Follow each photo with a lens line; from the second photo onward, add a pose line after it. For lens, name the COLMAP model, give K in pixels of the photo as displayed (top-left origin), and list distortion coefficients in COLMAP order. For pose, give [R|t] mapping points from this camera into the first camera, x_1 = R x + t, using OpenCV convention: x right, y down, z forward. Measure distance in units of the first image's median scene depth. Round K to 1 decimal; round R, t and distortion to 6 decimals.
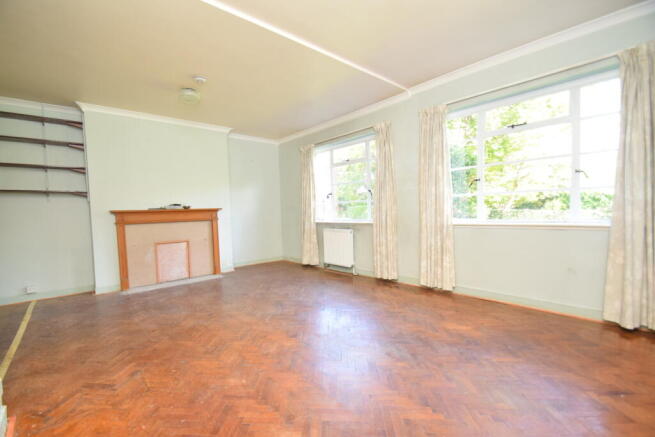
lens RADIAL K [[281.1, 0, 314.5], [0, 281.1, 223.3], [0, 0, 1]] dist [0.000223, -0.000319]
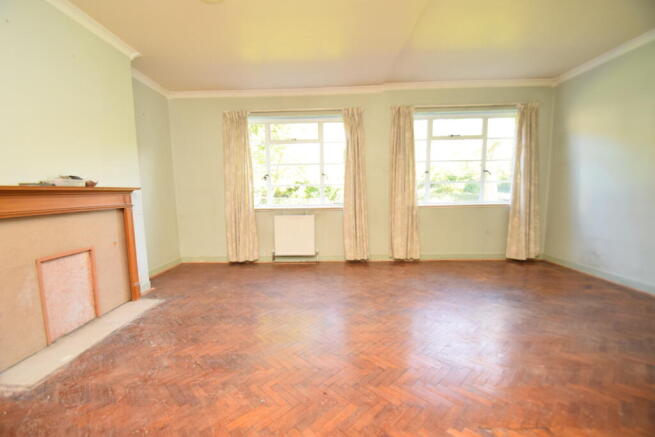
lens RADIAL K [[281.1, 0, 329.2], [0, 281.1, 221.9], [0, 0, 1]] dist [0.000223, -0.000319]
pose [[0.686719, -0.056352, 0.724735, -0.524269], [0.028601, 0.998313, 0.050524, -0.001041], [-0.726360, -0.013967, 0.687172, 0.321609]]
